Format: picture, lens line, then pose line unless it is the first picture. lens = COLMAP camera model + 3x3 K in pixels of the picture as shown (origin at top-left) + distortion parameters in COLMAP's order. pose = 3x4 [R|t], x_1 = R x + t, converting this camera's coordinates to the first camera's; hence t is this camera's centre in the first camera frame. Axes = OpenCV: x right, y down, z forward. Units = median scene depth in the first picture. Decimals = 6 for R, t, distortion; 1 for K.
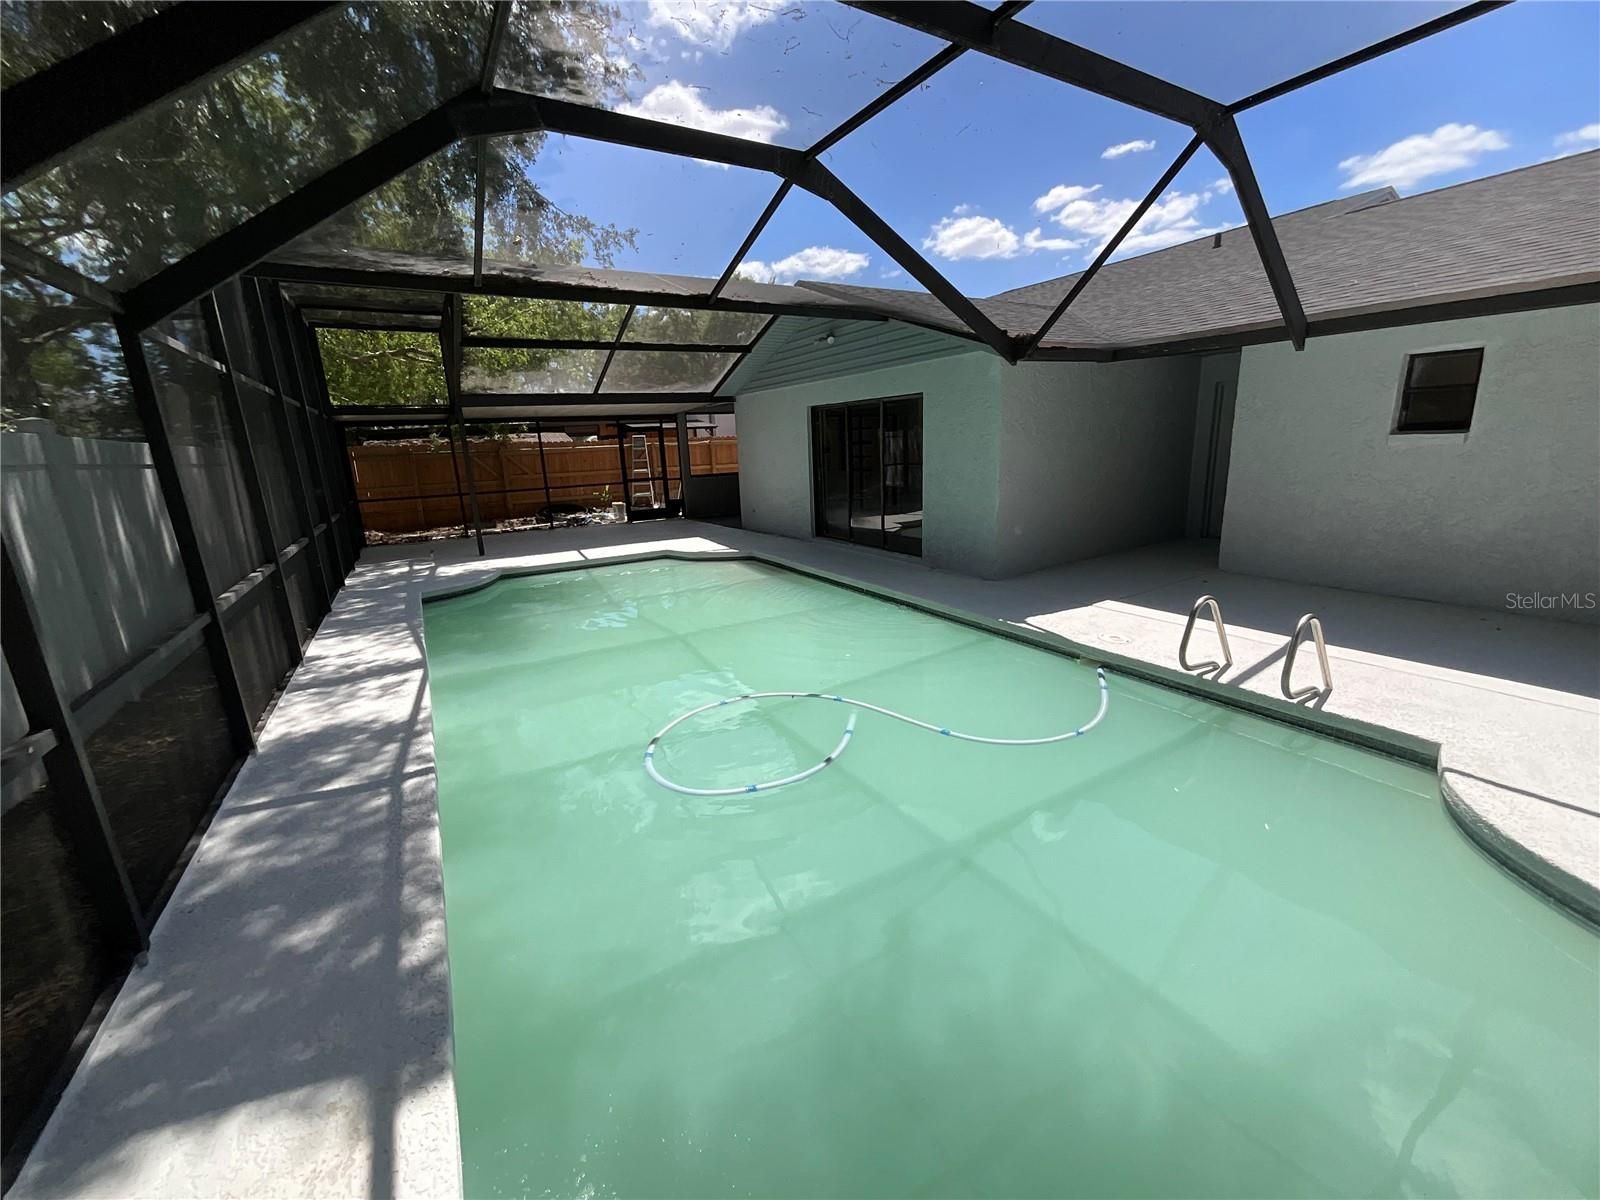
lens RADIAL K [[649.9, 0, 801.2], [0, 649.9, 604.4], [0, 0, 1]] dist [0.001515, -0.001821]
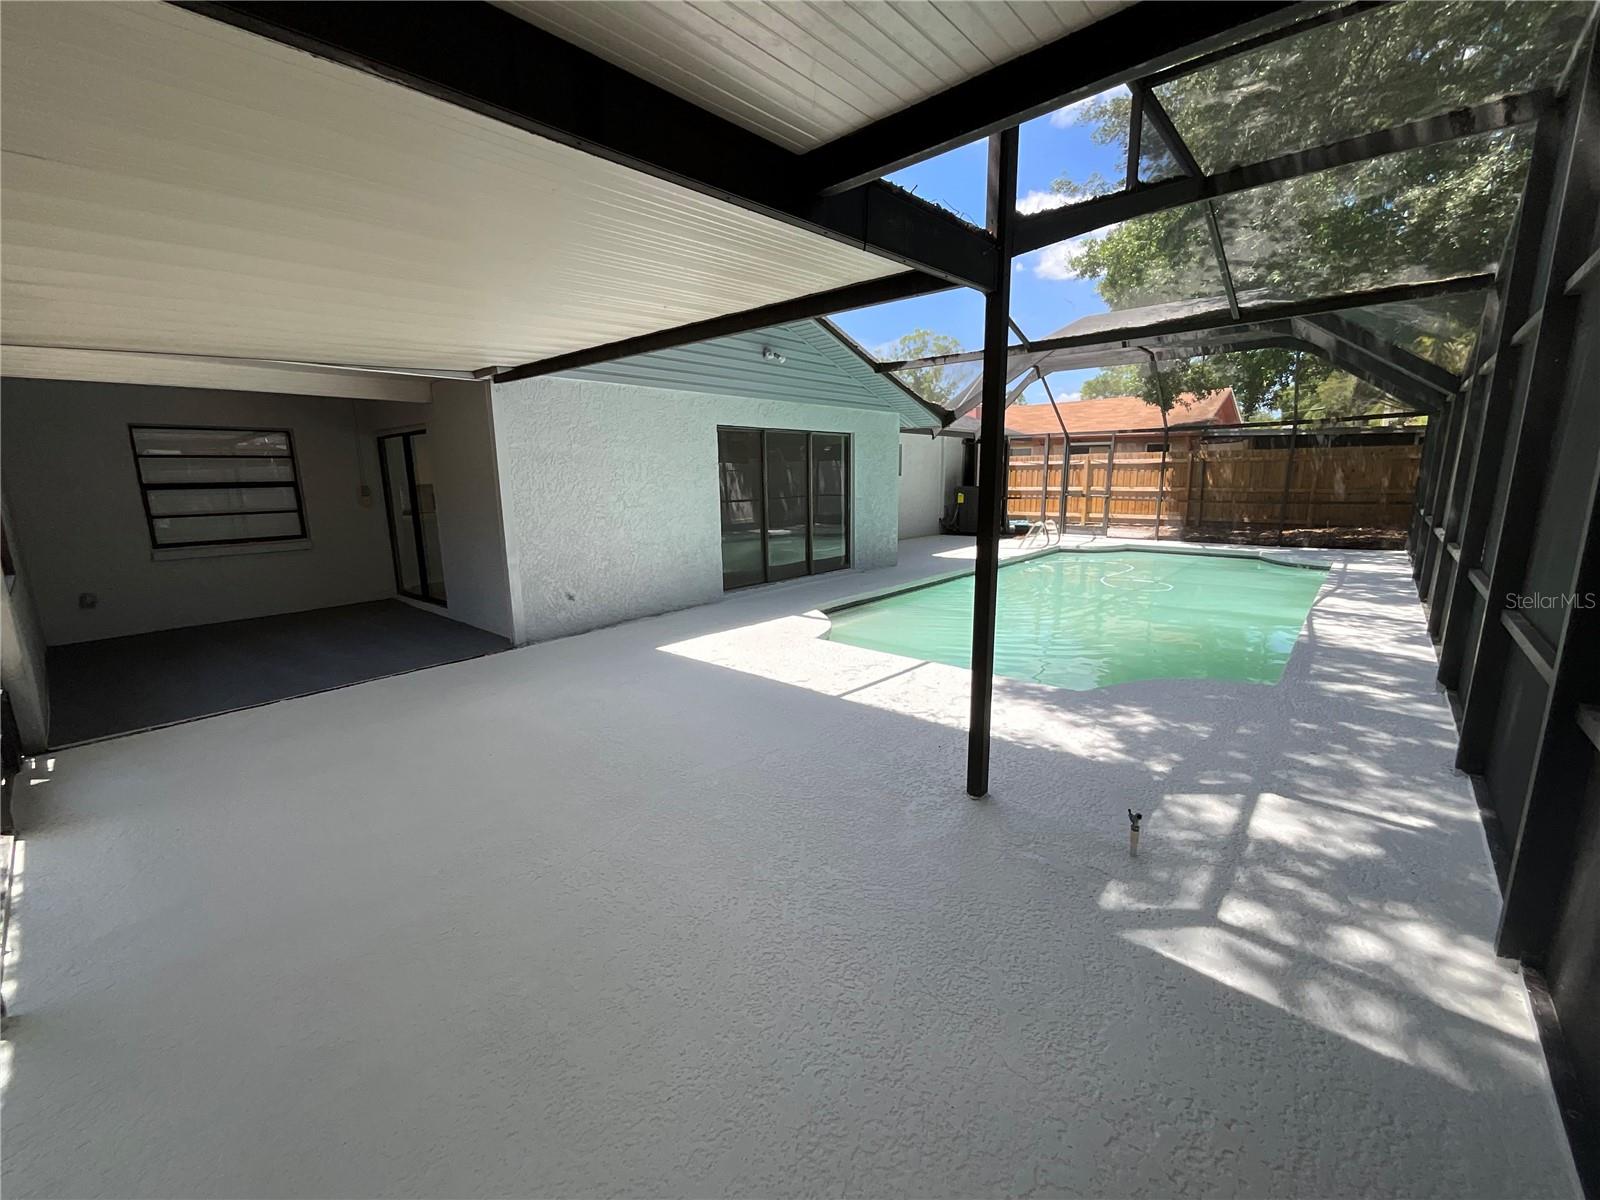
lens RADIAL K [[651.7, 0, 802.3], [0, 651.7, 602.1], [0, 0, 1]] dist [-0.007859, 0.000055]
pose [[-0.318702, -0.142896, 0.937022, -0.928970], [0.261815, 0.936839, 0.231917, -0.317067], [-0.910979, 0.319238, -0.261160, 1.425762]]
